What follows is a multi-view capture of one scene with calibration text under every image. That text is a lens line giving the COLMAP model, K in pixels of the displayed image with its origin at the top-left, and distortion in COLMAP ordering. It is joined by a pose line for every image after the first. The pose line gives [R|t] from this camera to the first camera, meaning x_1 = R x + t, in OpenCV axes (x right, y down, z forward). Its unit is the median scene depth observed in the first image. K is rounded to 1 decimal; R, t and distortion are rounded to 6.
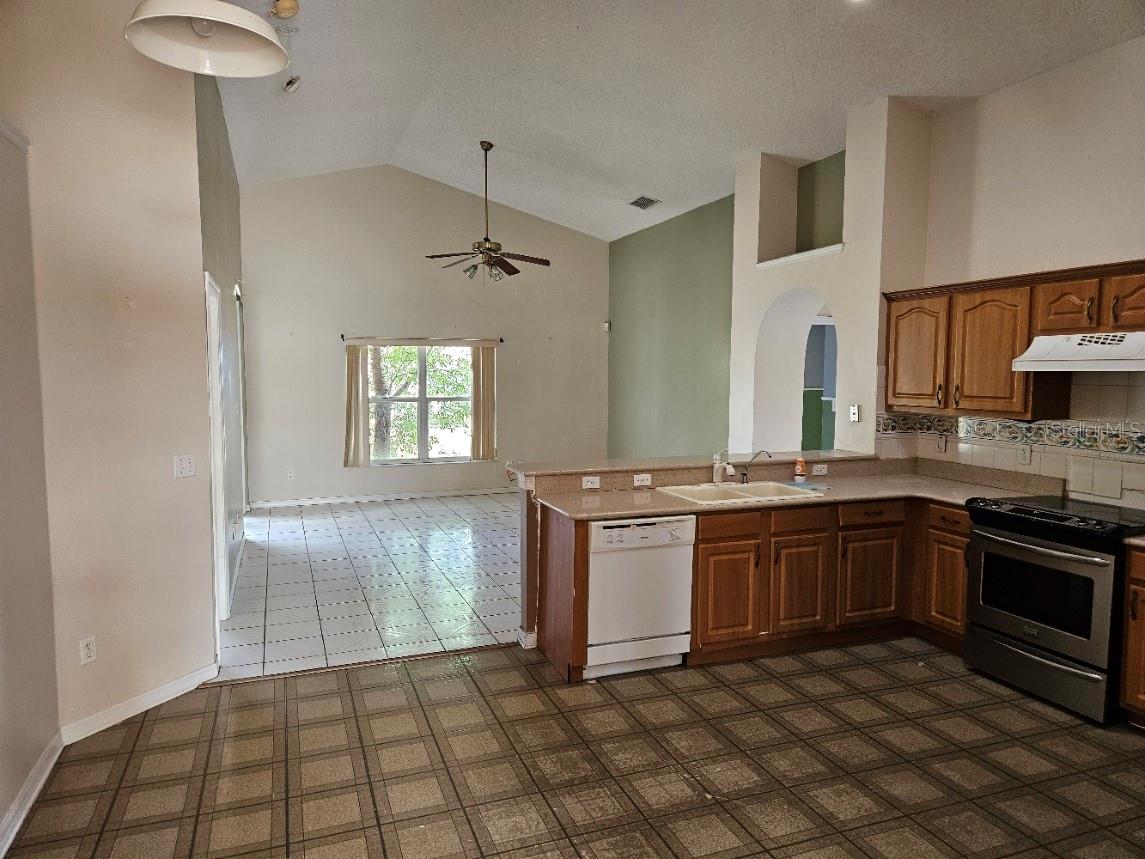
lens RADIAL K [[776.9, 0, 575.6], [0, 776.9, 420.6], [0, 0, 1]] dist [0.030191, -0.001313]
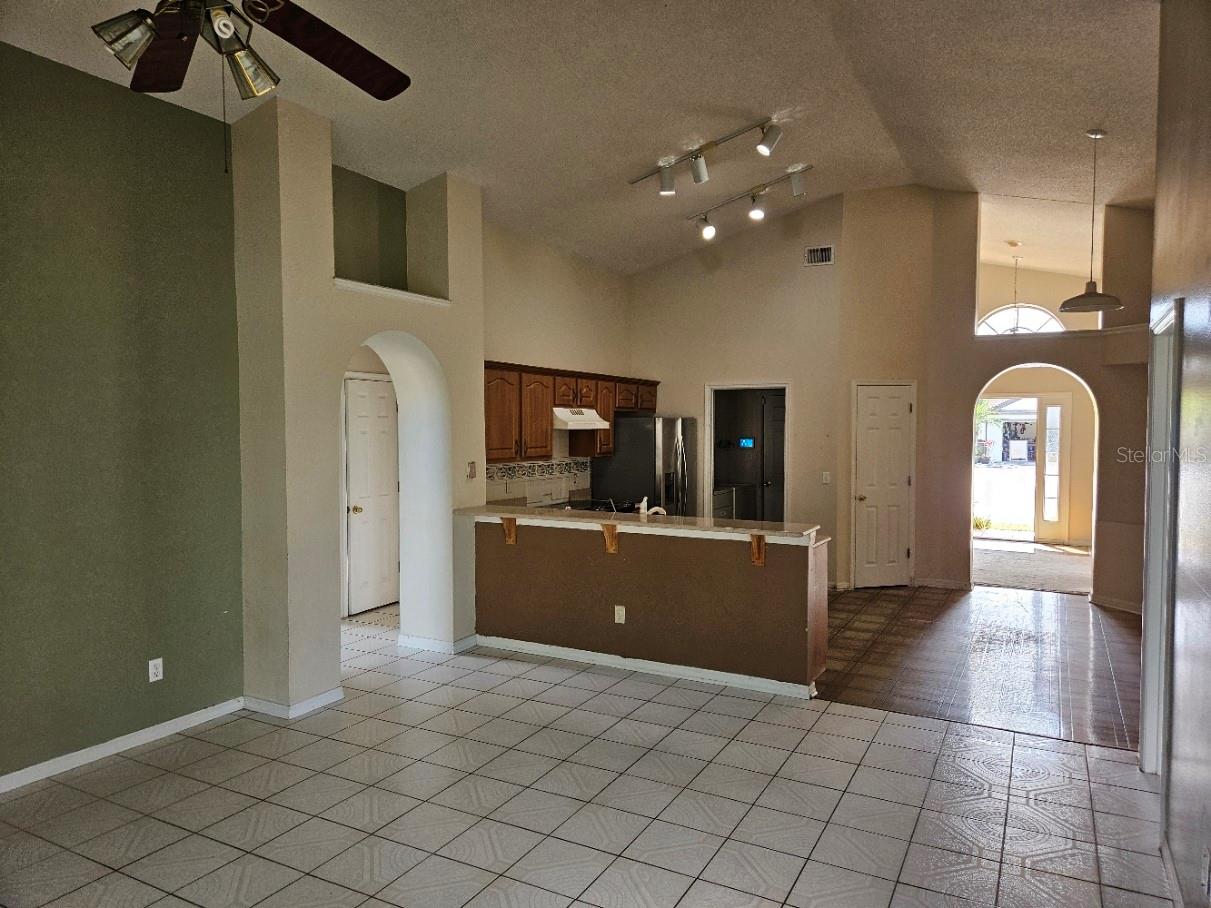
lens RADIAL K [[799.3, 0, 607.2], [0, 799.3, 462.9], [0, 0, 1]] dist [0.080174, -0.001179]
pose [[-0.651265, -0.034052, 0.758086, -0.747896], [0.050313, 0.994857, 0.087910, -0.135539], [-0.757181, 0.095394, -0.646202, 2.025520]]
